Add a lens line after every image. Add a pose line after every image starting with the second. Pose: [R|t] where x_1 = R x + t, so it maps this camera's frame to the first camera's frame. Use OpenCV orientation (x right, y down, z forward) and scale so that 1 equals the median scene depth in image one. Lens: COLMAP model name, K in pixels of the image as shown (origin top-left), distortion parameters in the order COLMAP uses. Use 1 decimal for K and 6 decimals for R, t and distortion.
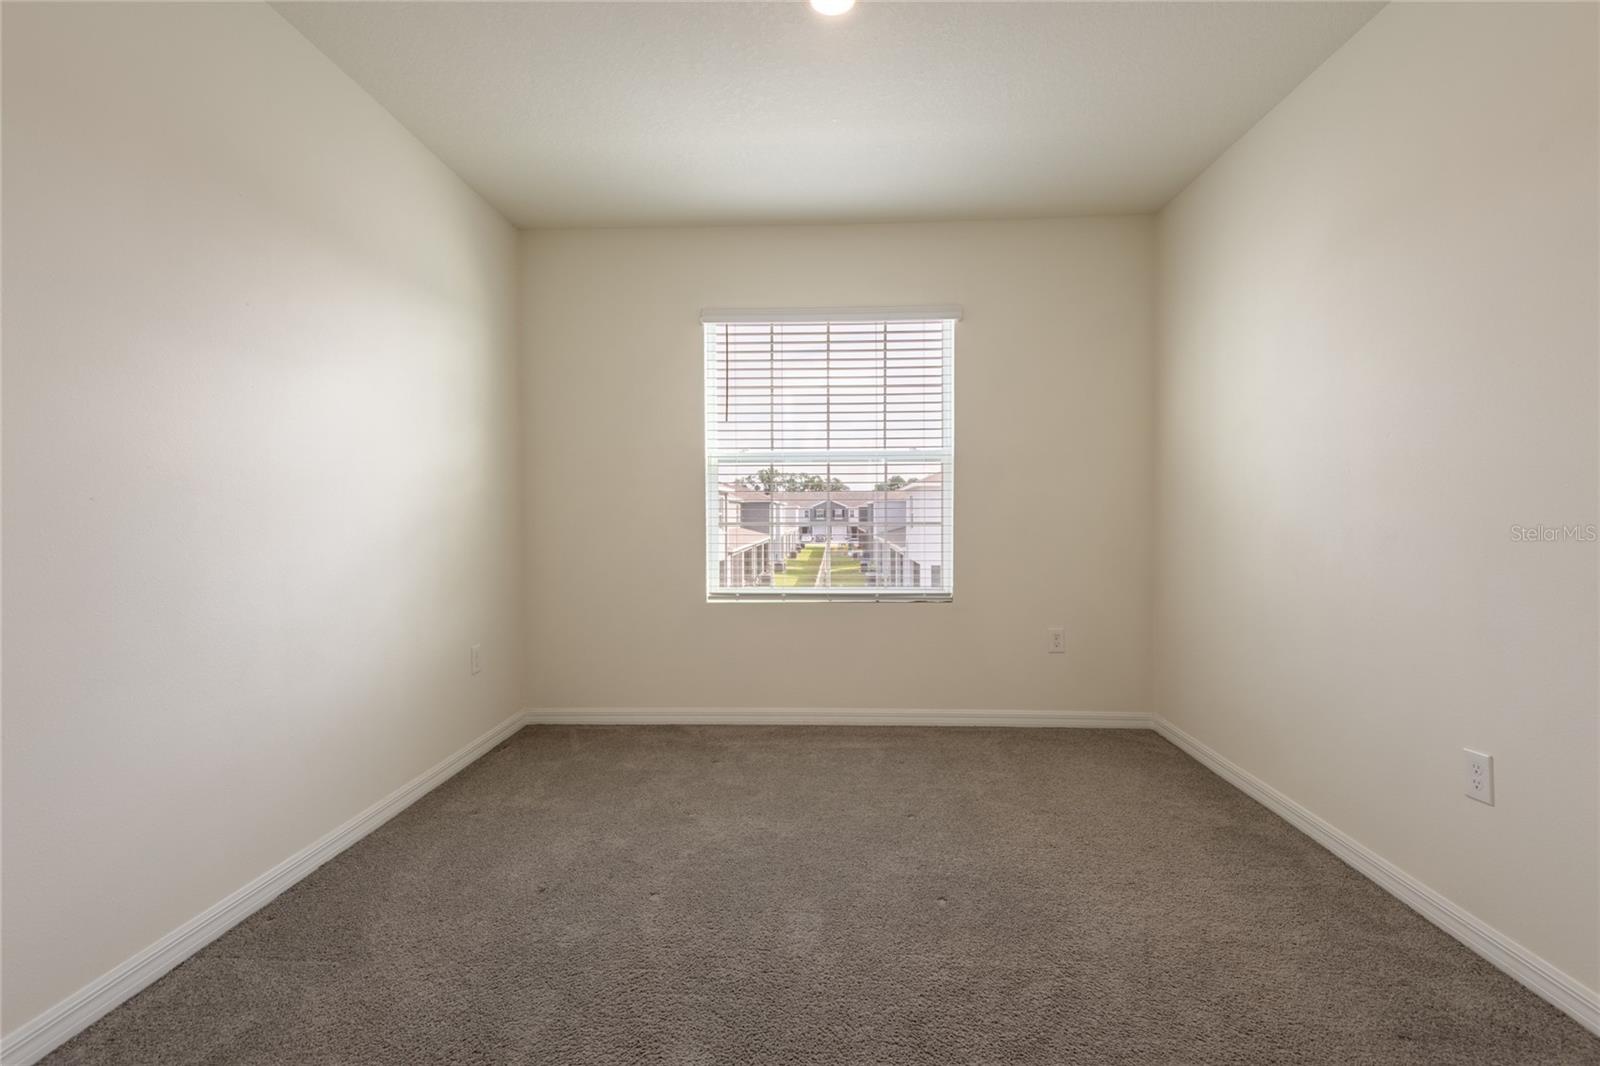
lens RADIAL K [[724.6, 0, 807.4], [0, 724.6, 525.6], [0, 0, 1]] dist [0.028080, -0.016032]
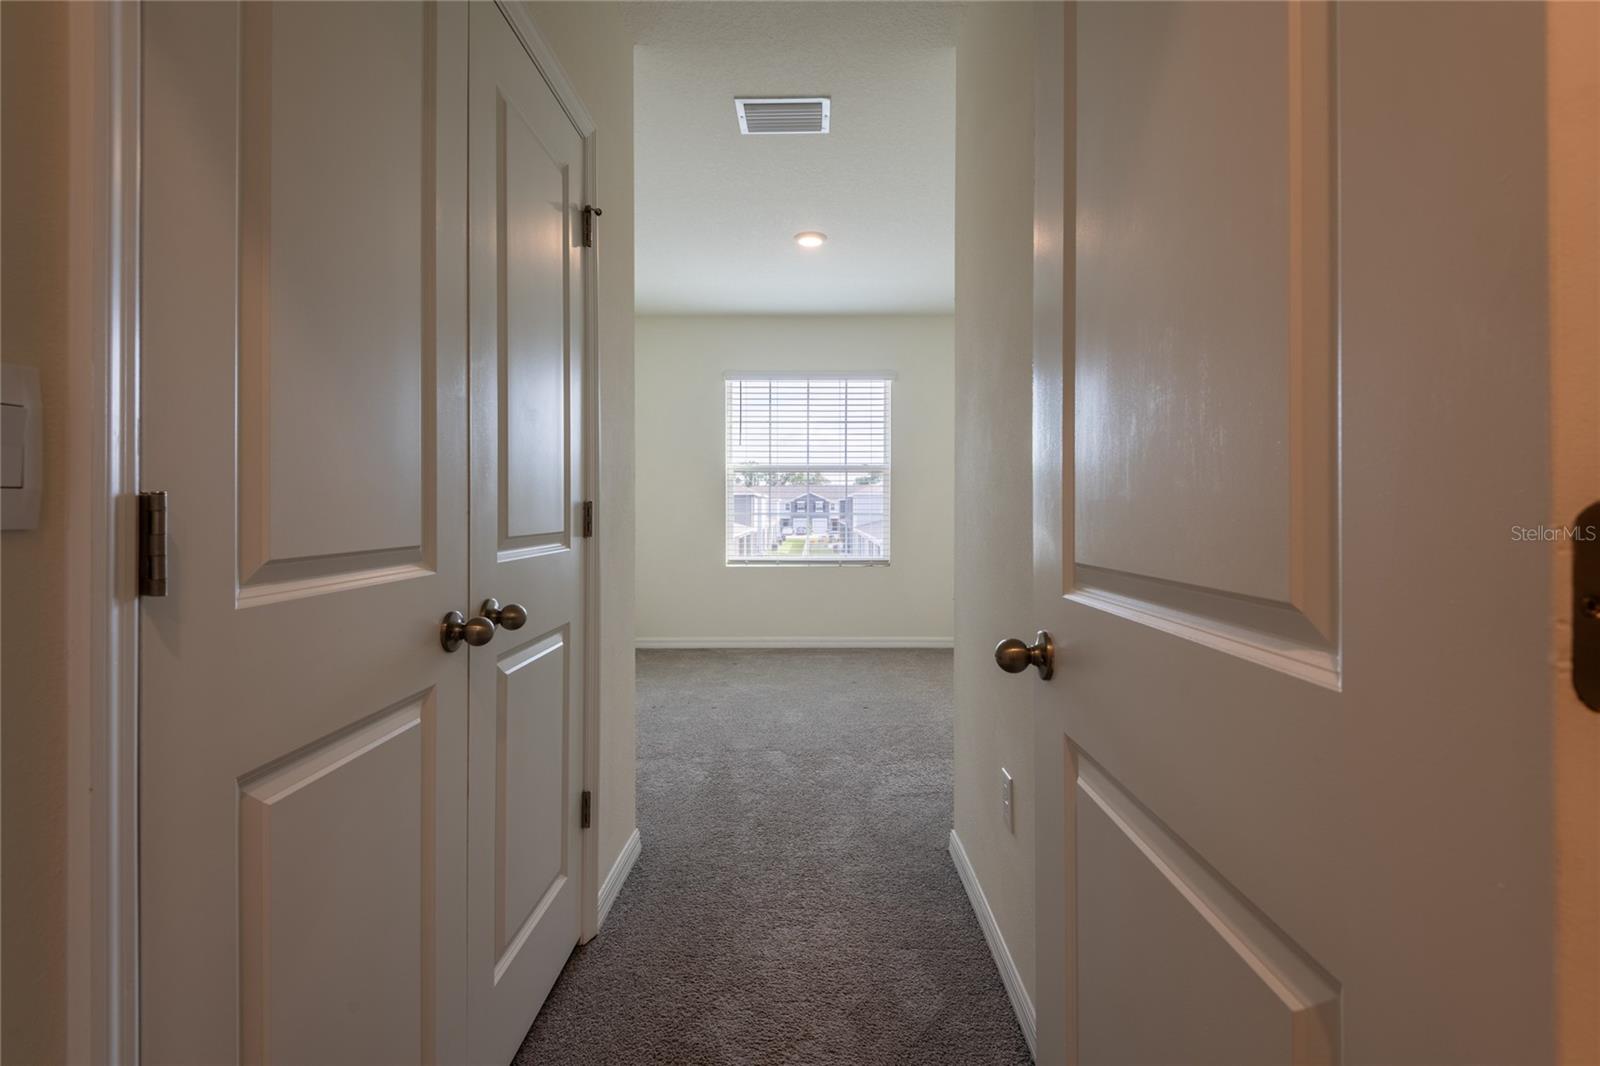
lens RADIAL K [[724.6, 0, 807.4], [0, 724.6, 525.6], [0, 0, 1]] dist [0.028080, -0.016032]
pose [[0.999638, 0.003839, 0.026617, -0.011805], [-0.004104, 0.999942, 0.009930, 0.006479], [-0.026578, -0.010035, 0.999596, -0.501213]]
